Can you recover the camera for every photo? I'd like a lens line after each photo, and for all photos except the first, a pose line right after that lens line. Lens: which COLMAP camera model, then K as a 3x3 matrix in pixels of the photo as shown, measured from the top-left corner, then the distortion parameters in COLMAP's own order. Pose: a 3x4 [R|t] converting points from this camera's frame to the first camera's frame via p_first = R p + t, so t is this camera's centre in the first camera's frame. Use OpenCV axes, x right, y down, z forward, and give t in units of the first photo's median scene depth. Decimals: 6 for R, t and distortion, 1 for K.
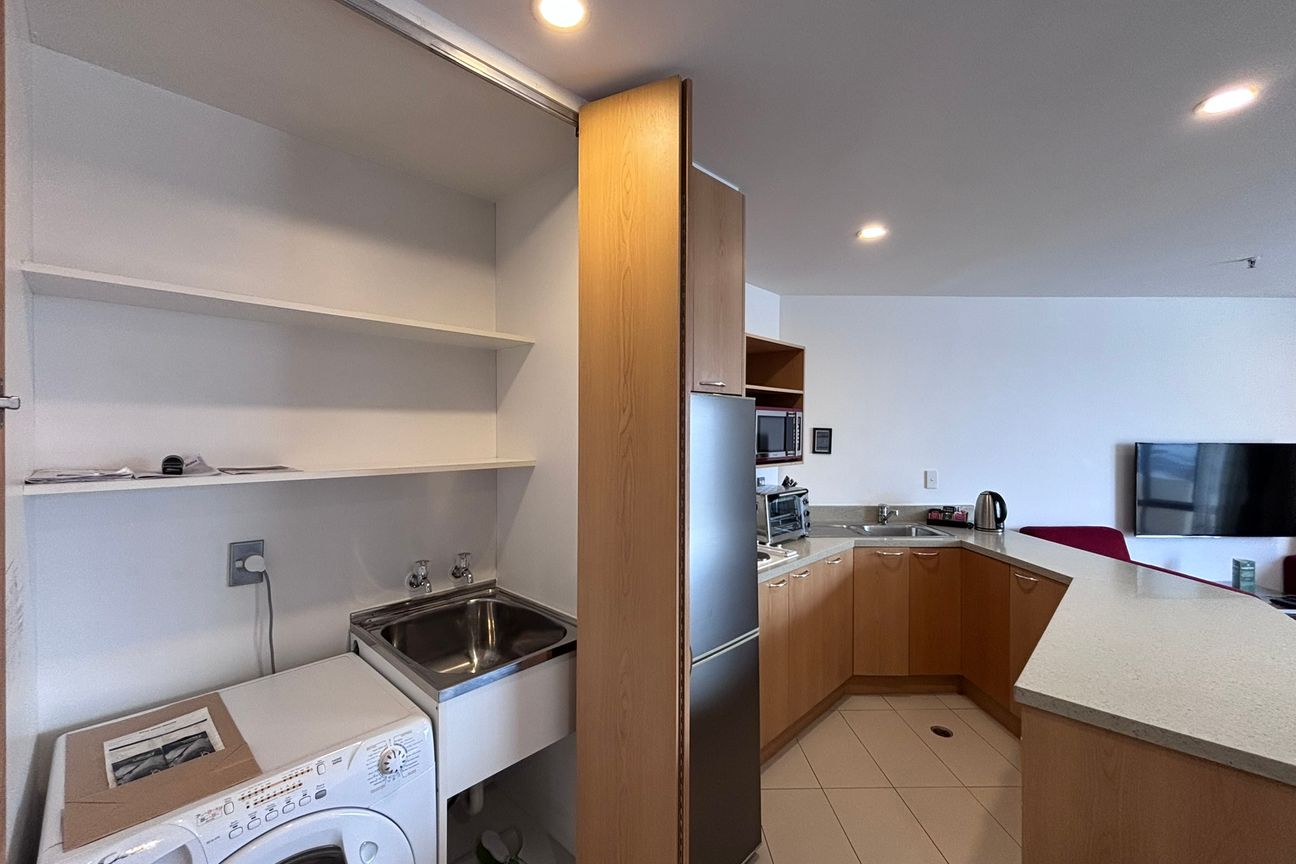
lens RADIAL K [[517.2, 0, 648.0], [0, 517.2, 432.0], [0, 0, 1]] dist [-0.000770, -0.000086]
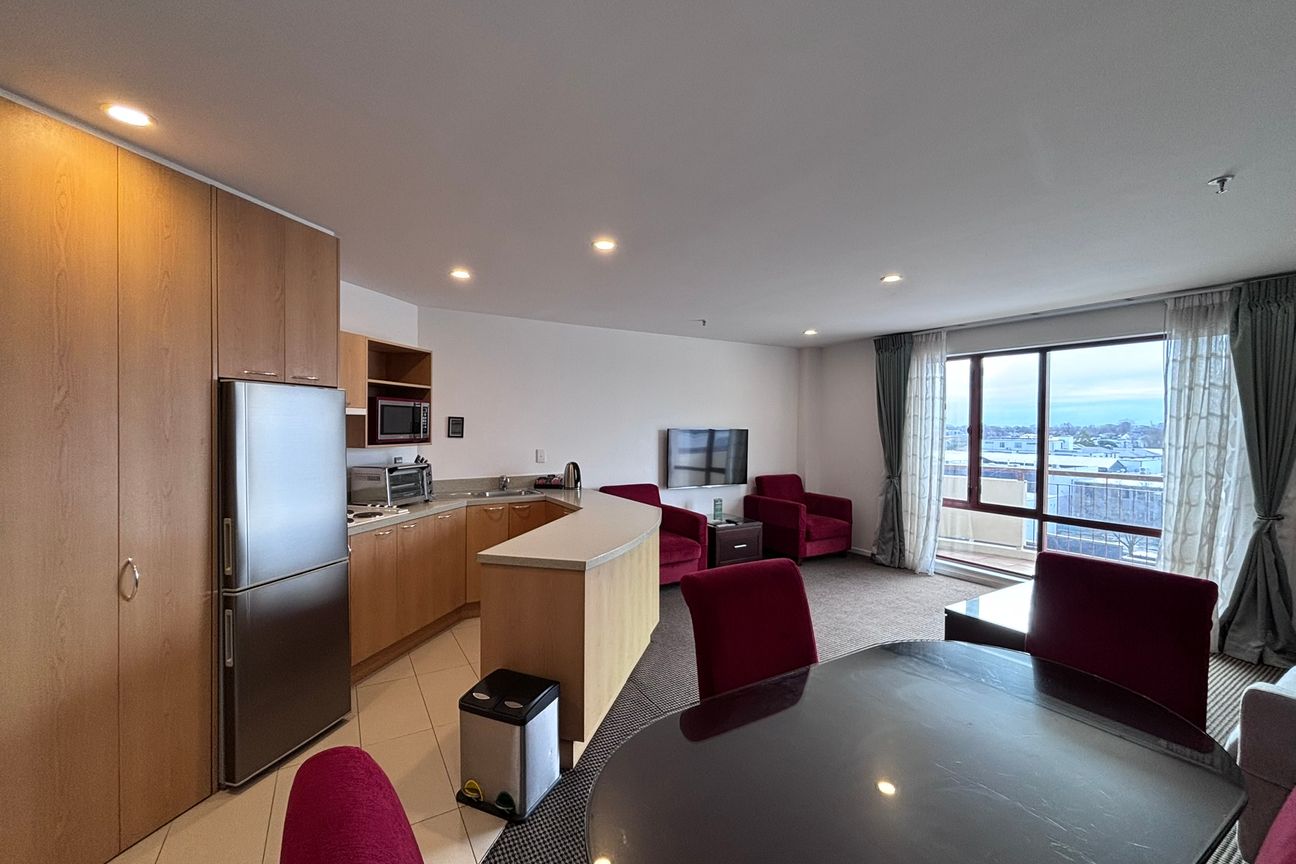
lens RADIAL K [[517.2, 0, 648.0], [0, 517.2, 432.0], [0, 0, 1]] dist [-0.000770, -0.000086]
pose [[0.865675, -0.002379, 0.500601, 0.127745], [-0.002154, 0.999962, 0.008475, 0.019011], [-0.500602, -0.008415, 0.865637, -0.345054]]
